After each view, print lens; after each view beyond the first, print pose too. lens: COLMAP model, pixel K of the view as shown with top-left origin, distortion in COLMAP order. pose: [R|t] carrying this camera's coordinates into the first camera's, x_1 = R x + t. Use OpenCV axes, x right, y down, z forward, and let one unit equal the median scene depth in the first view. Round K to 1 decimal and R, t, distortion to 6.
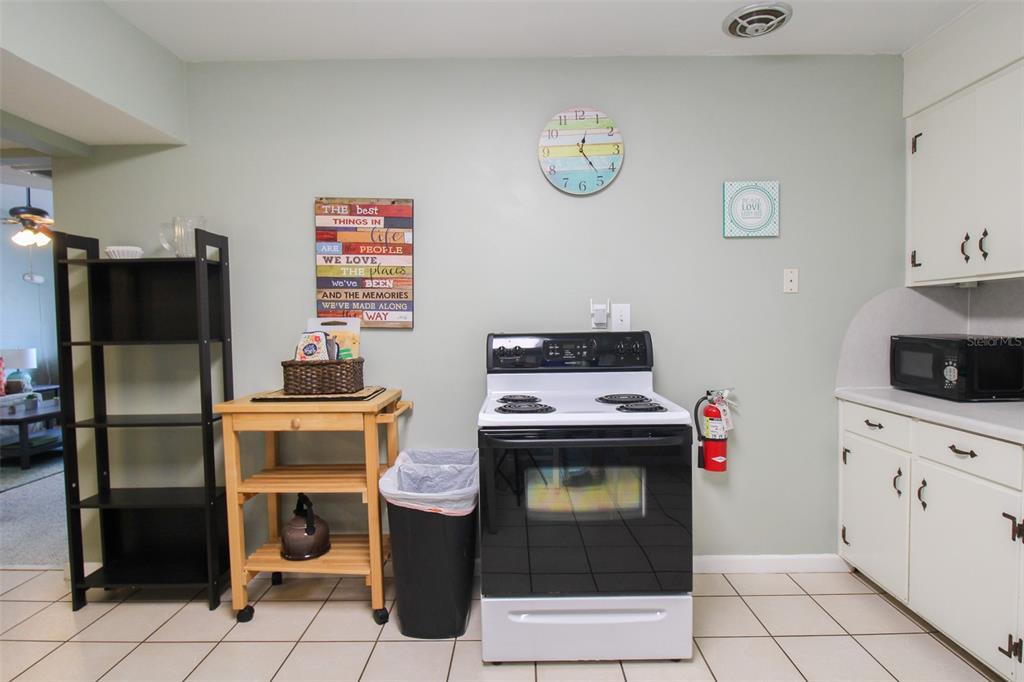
lens RADIAL K [[536.8, 0, 512.0], [0, 536.8, 341.0], [0, 0, 1]] dist [0.000108, -0.010076]
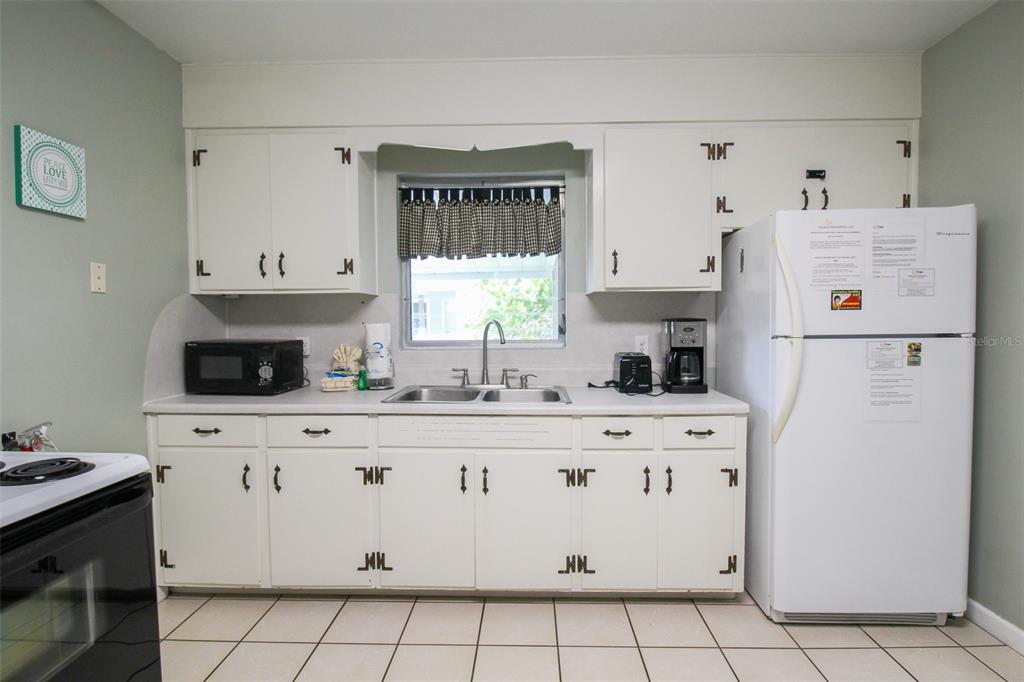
lens RADIAL K [[536.8, 0, 512.0], [0, 536.8, 341.0], [0, 0, 1]] dist [0.000108, -0.010076]
pose [[0.012742, -0.024460, 0.999620, -0.286351], [0.042157, 0.998825, 0.023903, -0.010270], [-0.999030, 0.041836, 0.013758, 0.379630]]
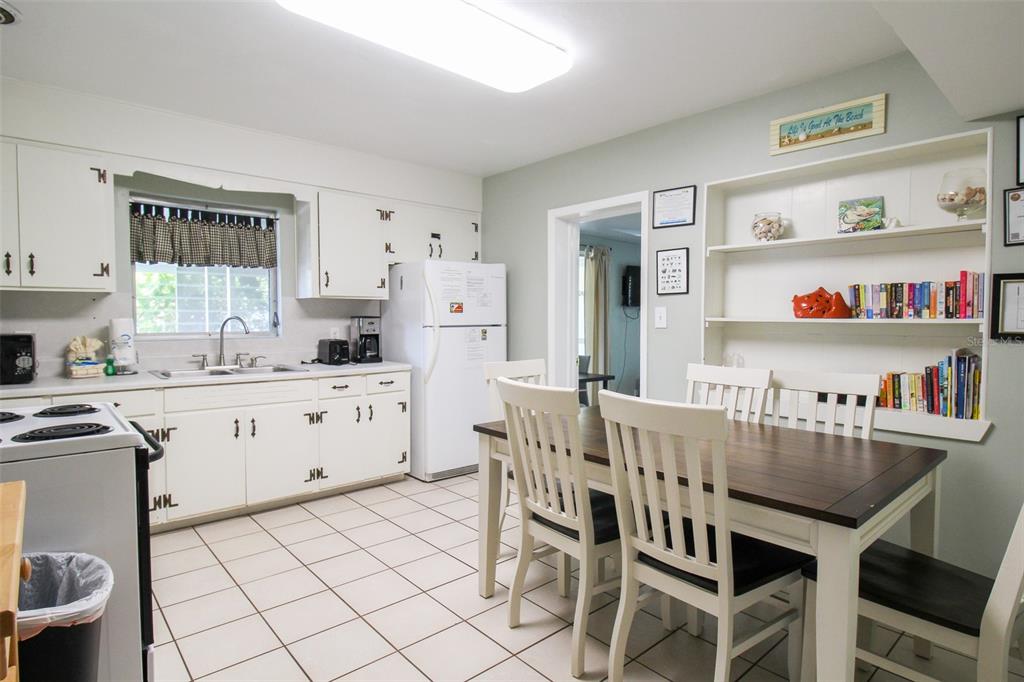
lens RADIAL K [[536.8, 0, 512.0], [0, 536.8, 341.0], [0, 0, 1]] dist [0.000108, -0.010076]
pose [[-0.665912, -0.020796, 0.745740, -0.773516], [0.034206, 0.997709, 0.058367, -0.020295], [-0.745246, 0.064376, -0.663675, 0.827959]]
